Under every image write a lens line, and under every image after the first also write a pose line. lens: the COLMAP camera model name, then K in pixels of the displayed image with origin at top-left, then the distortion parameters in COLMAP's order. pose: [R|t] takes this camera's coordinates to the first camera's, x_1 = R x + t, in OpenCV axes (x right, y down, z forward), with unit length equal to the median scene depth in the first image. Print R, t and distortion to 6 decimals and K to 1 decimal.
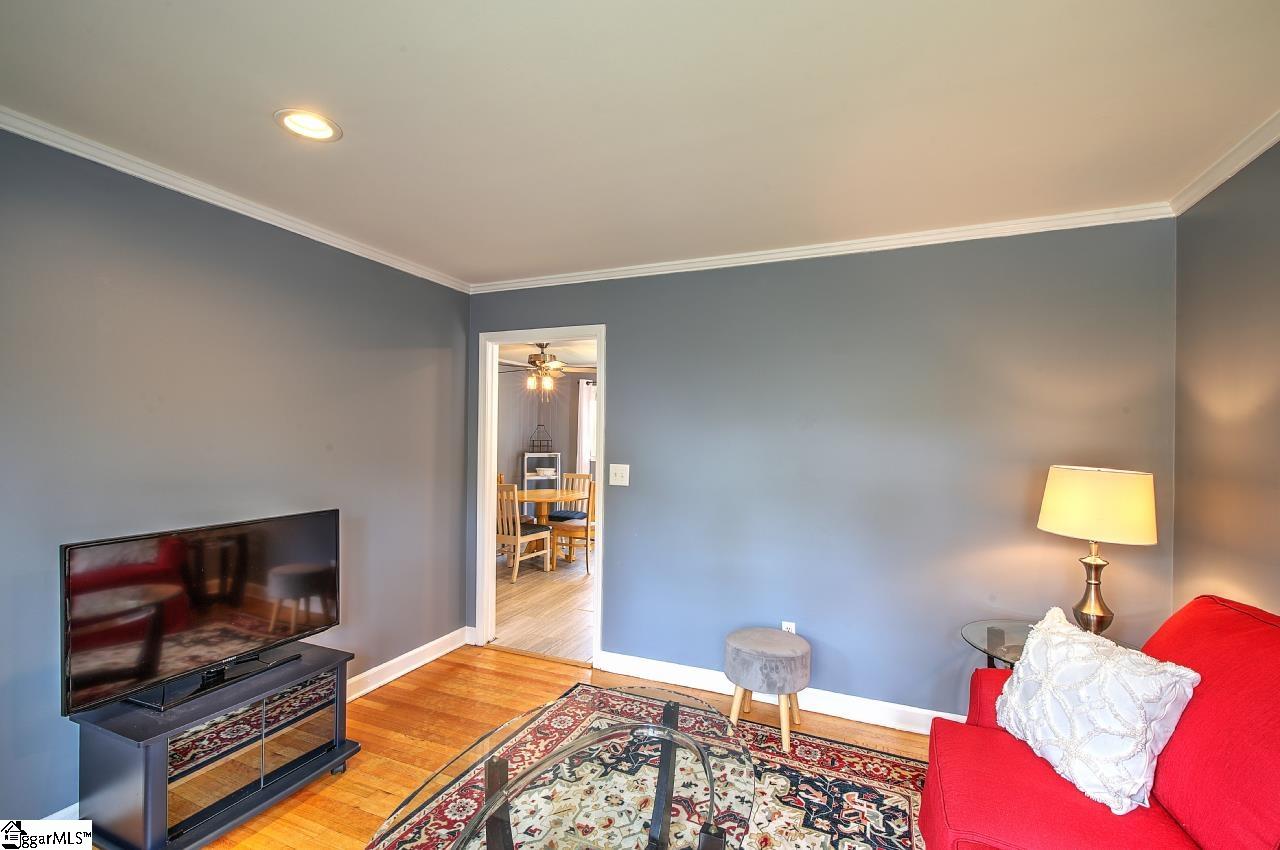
lens RADIAL K [[556.6, 0, 640.0], [0, 556.6, 425.0], [0, 0, 1]] dist [0.016759, -0.000242]
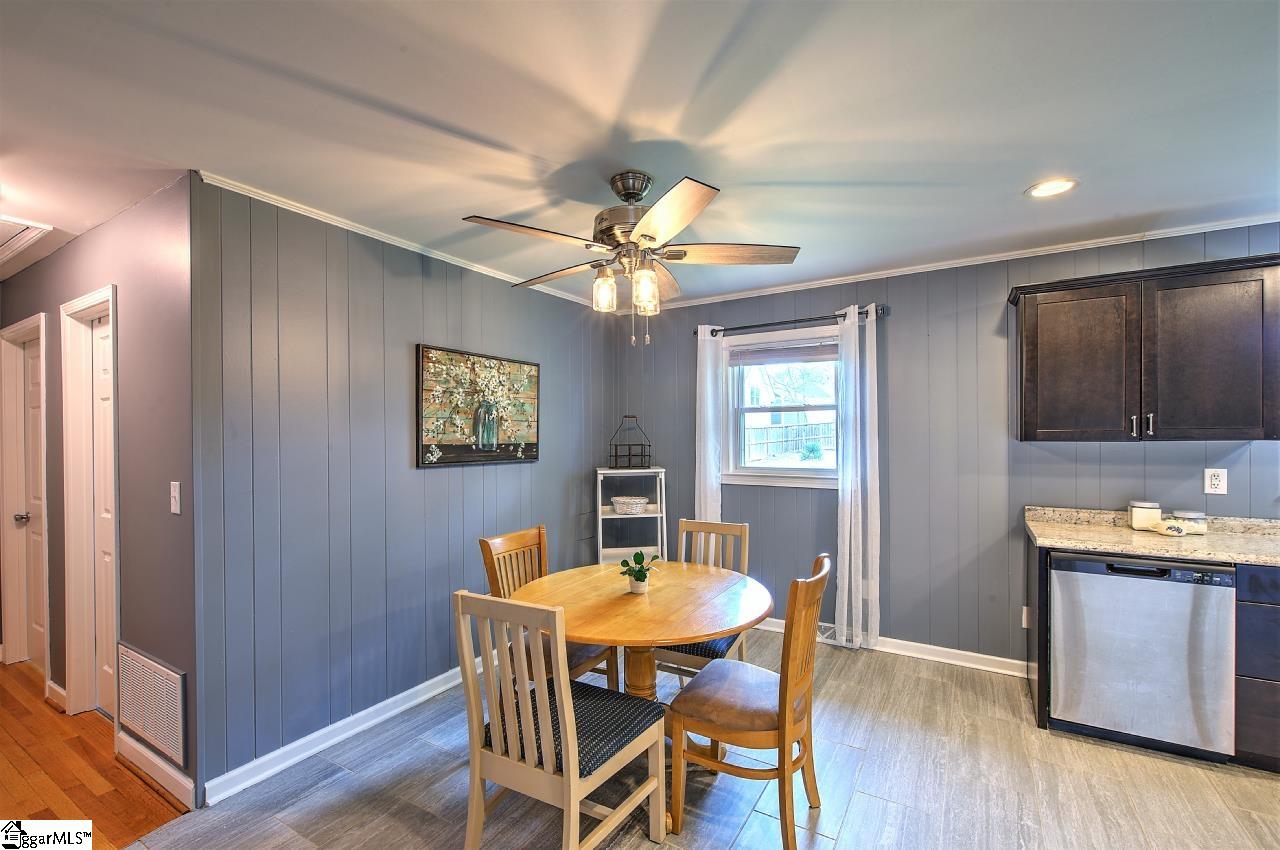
lens RADIAL K [[542.8, 0, 646.5], [0, 542.8, 437.8], [0, 0, 1]] dist [0.002372, -0.002950]
pose [[0.991755, -0.015146, -0.127252, -0.136905], [0.018374, 0.999538, 0.024231, 0.013246], [0.126827, -0.026369, 0.991574, 0.720547]]
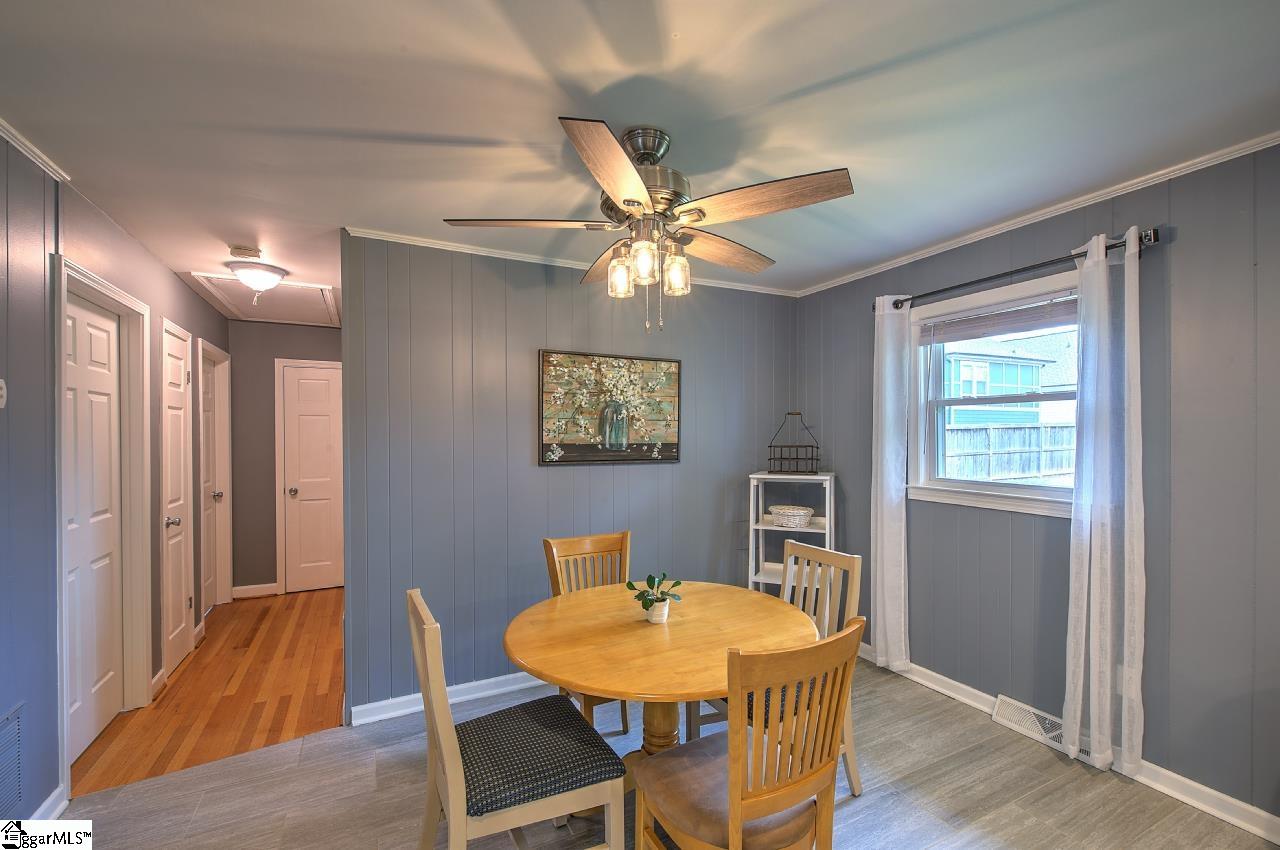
lens RADIAL K [[542.8, 0, 646.5], [0, 542.8, 437.8], [0, 0, 1]] dist [0.002372, -0.002950]
pose [[0.773640, -0.006383, -0.633593, 0.020675], [0.022751, 0.999584, 0.017710, 0.015002], [0.633217, -0.028116, 0.773463, 0.851825]]
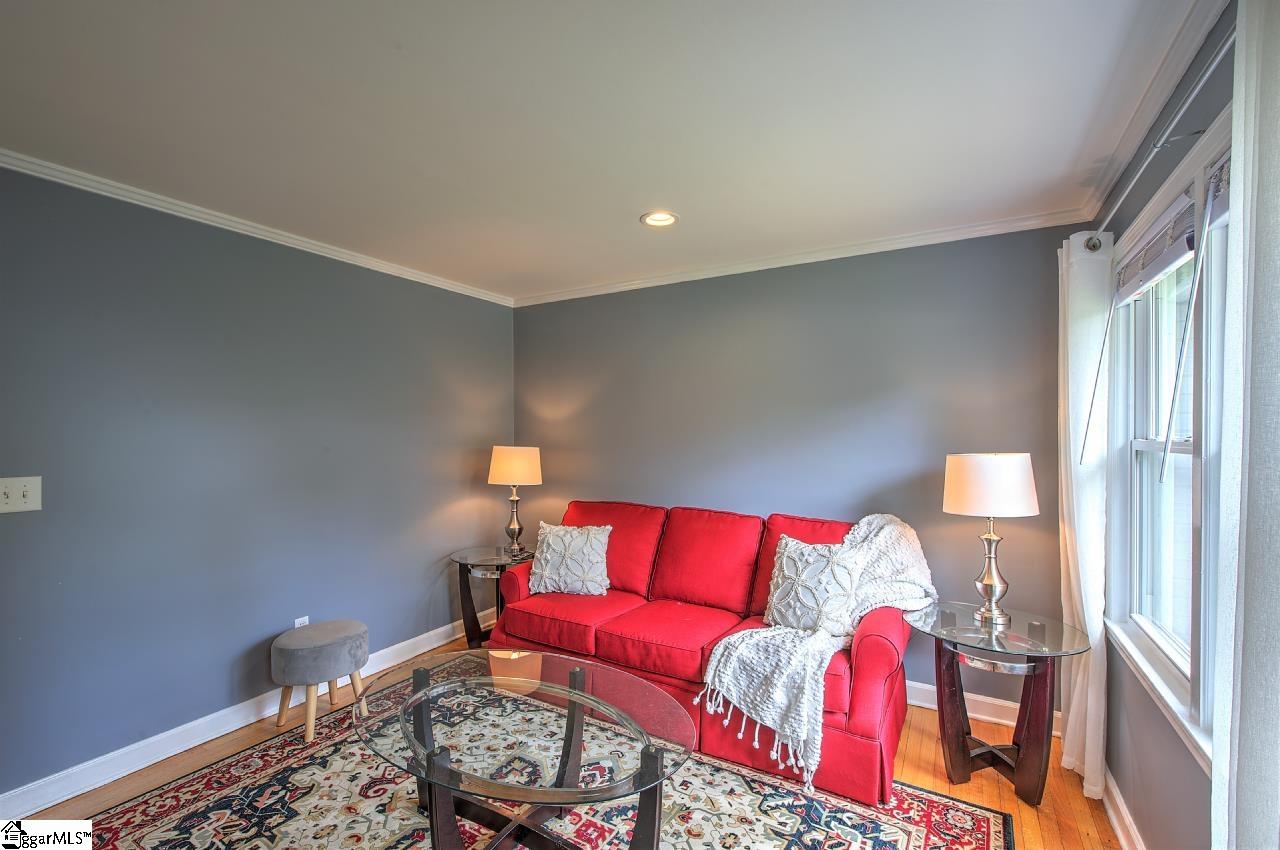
lens RADIAL K [[551.7, 0, 643.0], [0, 551.7, 436.2], [0, 0, 1]] dist [-0.001621, -0.000604]
pose [[0.113526, -0.019127, 0.993351, -0.348235], [-0.015165, 0.999665, 0.020982, 0.001693], [-0.993419, -0.017446, 0.113198, 0.162901]]
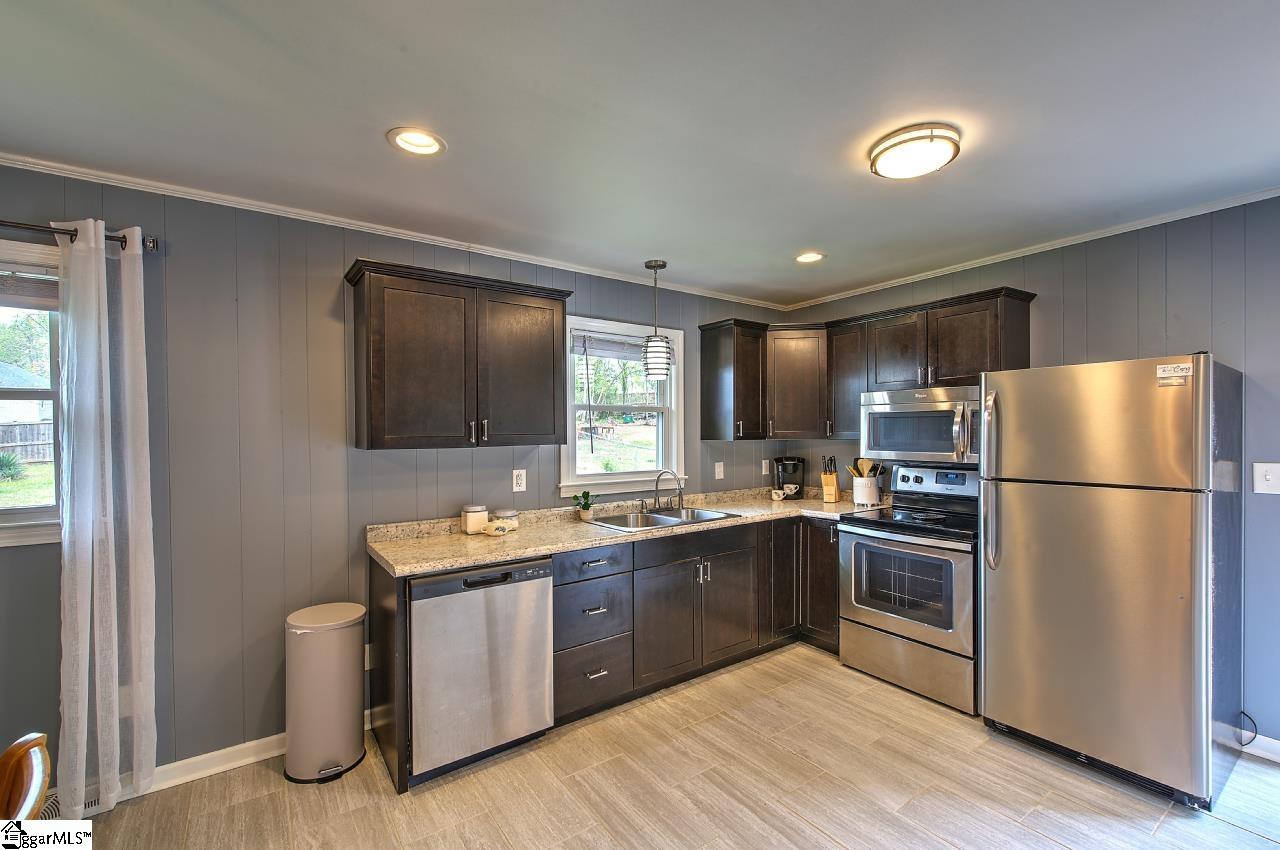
lens RADIAL K [[542.8, 0, 646.5], [0, 542.8, 437.8], [0, 0, 1]] dist [0.002372, -0.002950]
pose [[0.505507, -0.021592, 0.862552, -0.105266], [-0.003247, 0.999632, 0.026927, 0.014120], [-0.862816, -0.016412, 0.505251, 0.877290]]
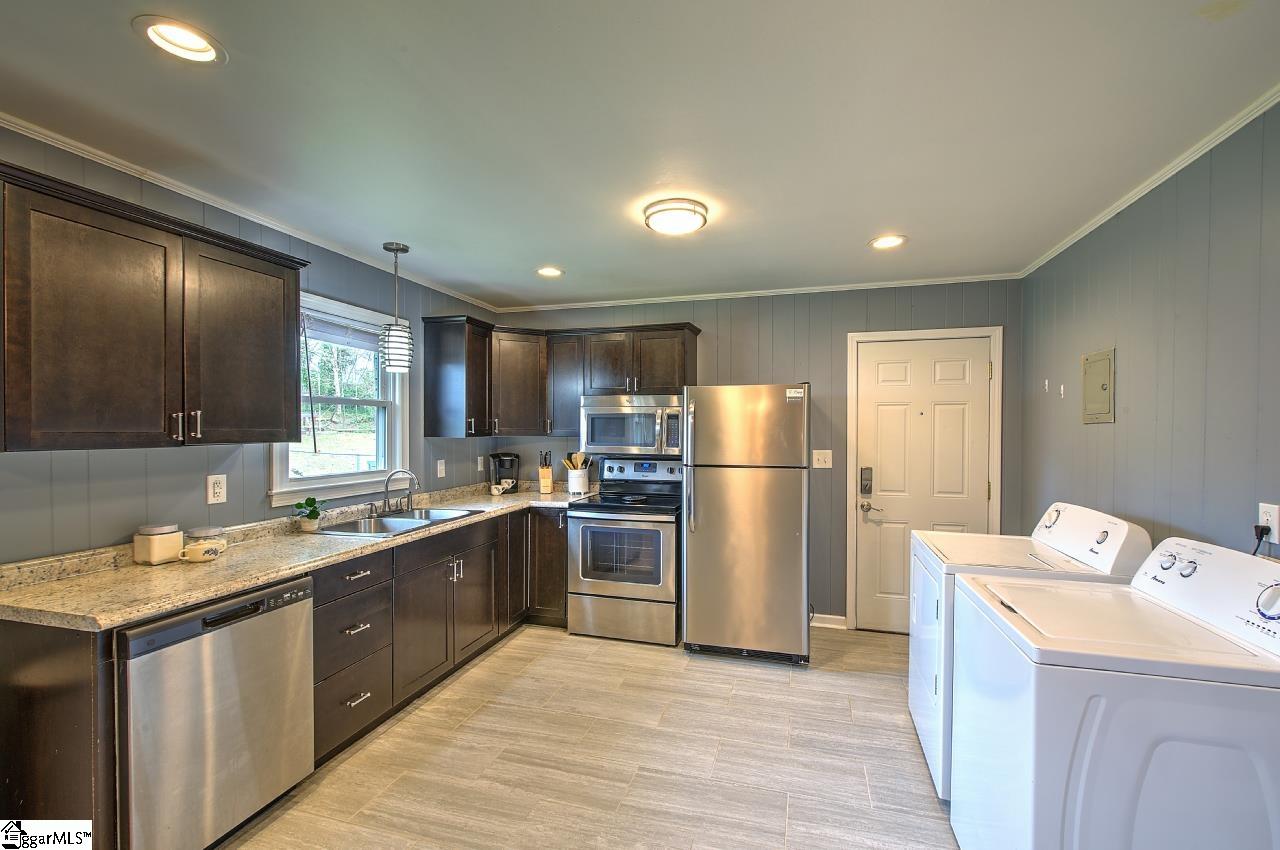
lens RADIAL K [[542.8, 0, 646.5], [0, 542.8, 437.8], [0, 0, 1]] dist [0.002372, -0.002950]
pose [[-0.132023, -0.026192, 0.990901, -0.167872], [-0.020451, 0.999510, 0.023694, 0.015070], [-0.991036, -0.017137, -0.132494, 0.990672]]
